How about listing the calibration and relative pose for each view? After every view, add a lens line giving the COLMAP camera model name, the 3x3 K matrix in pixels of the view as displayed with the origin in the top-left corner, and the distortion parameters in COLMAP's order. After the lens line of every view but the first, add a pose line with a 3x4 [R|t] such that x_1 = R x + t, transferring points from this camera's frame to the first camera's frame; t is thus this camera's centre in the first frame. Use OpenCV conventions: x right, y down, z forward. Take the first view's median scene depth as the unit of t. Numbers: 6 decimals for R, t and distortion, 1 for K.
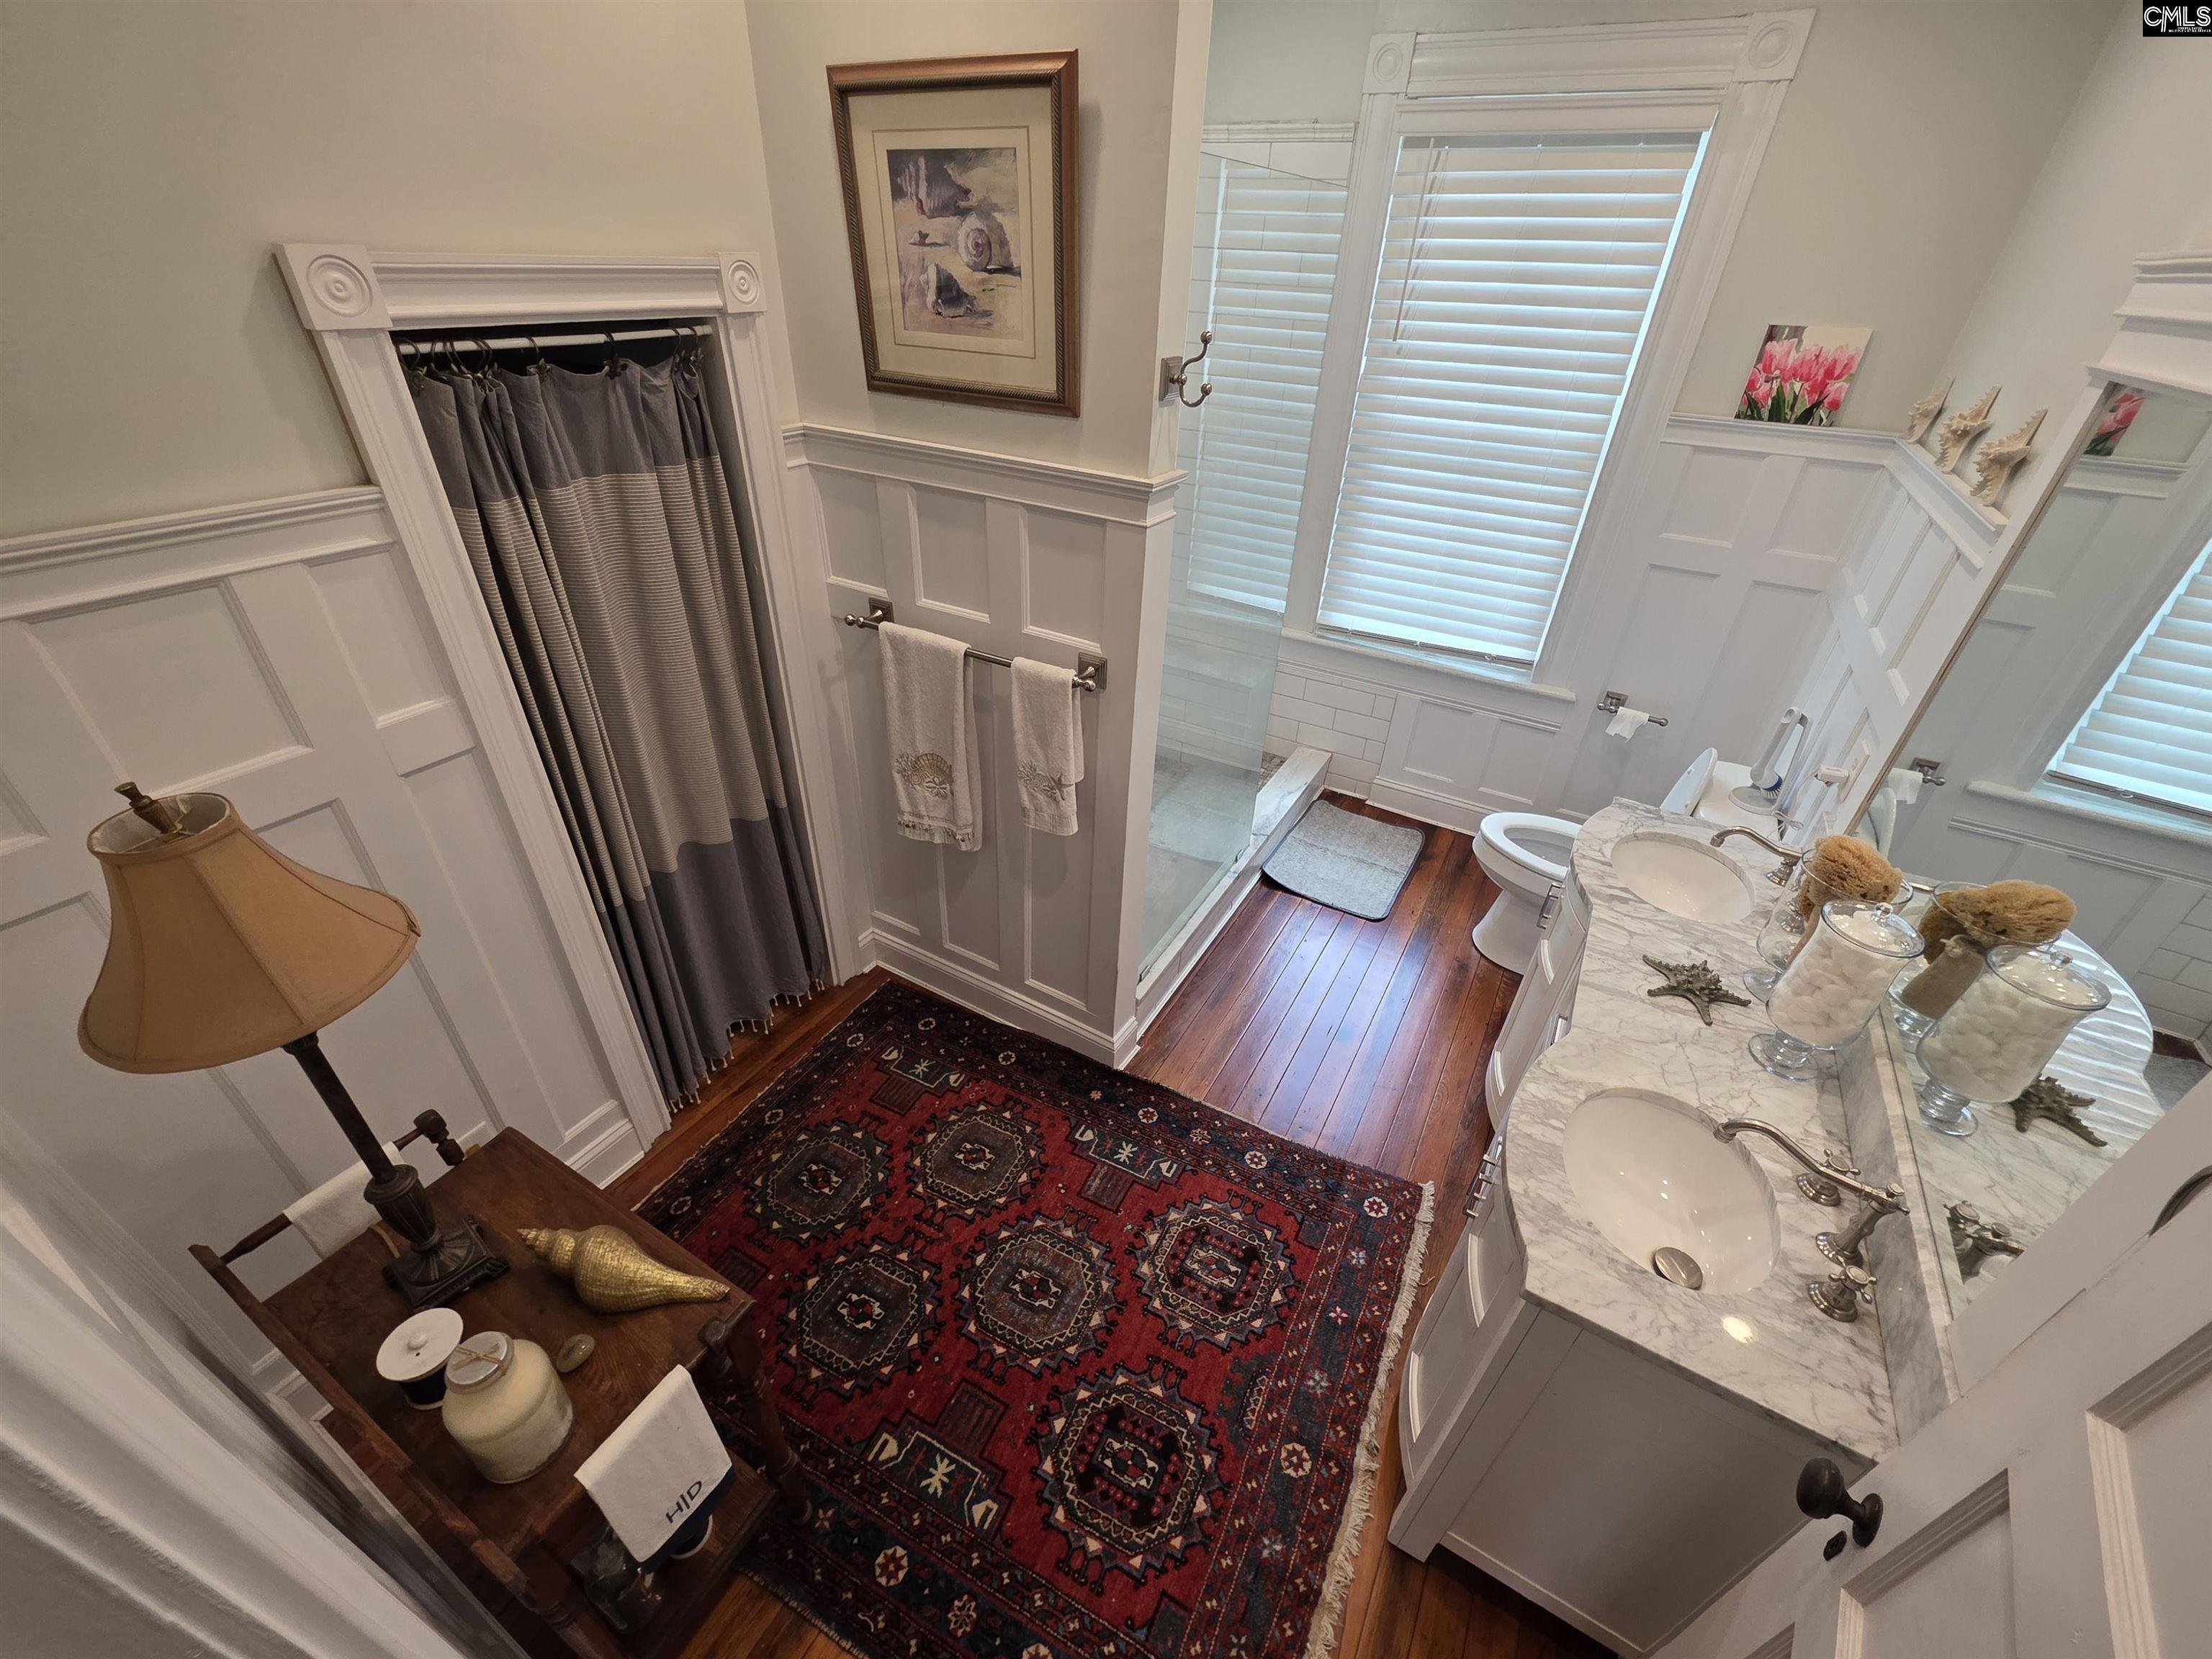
lens RADIAL K [[886.9, 0, 1111.9], [0, 886.9, 831.8], [0, 0, 1]] dist [-0.001707, 0.001604]
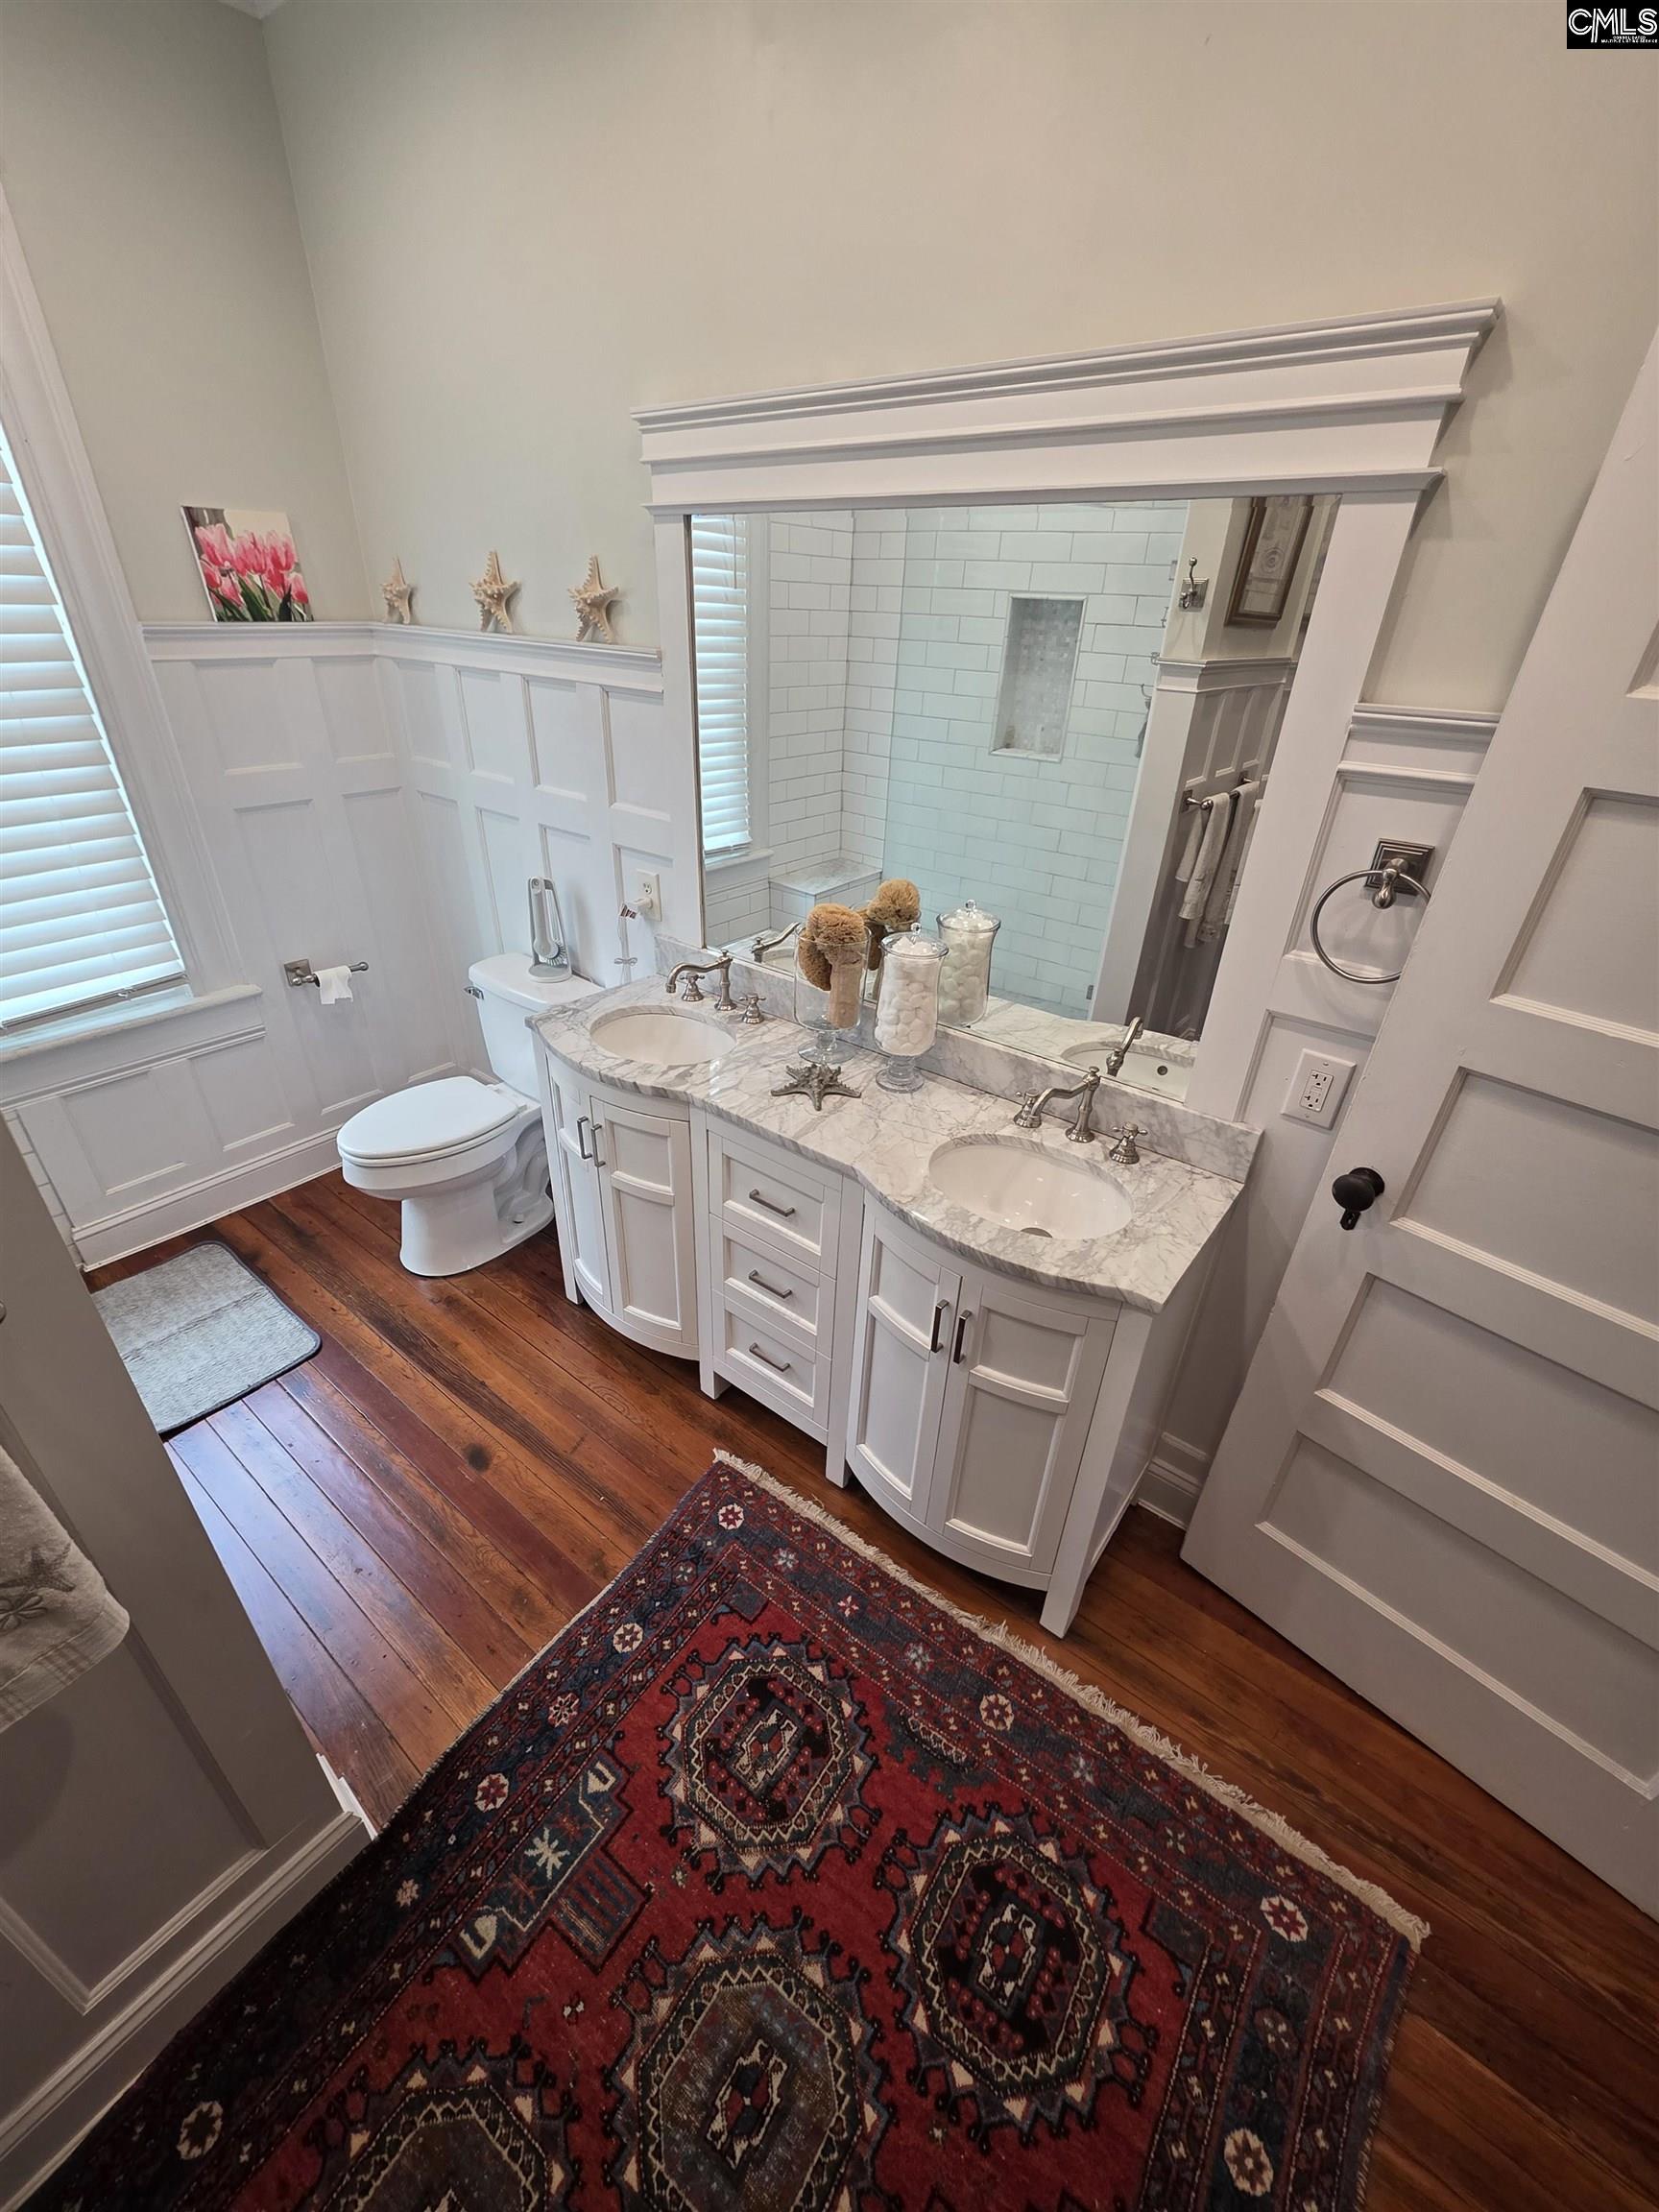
lens RADIAL K [[886.9, 0, 826.4], [0, 886.9, 1110.9], [0, 0, 1]] dist [-0.001707, 0.001604]
pose [[0.153727, -0.522903, 0.838416, -0.216857], [0.519915, 0.764353, 0.381383, -0.168314], [-0.840272, 0.377276, 0.389367, 0.464720]]
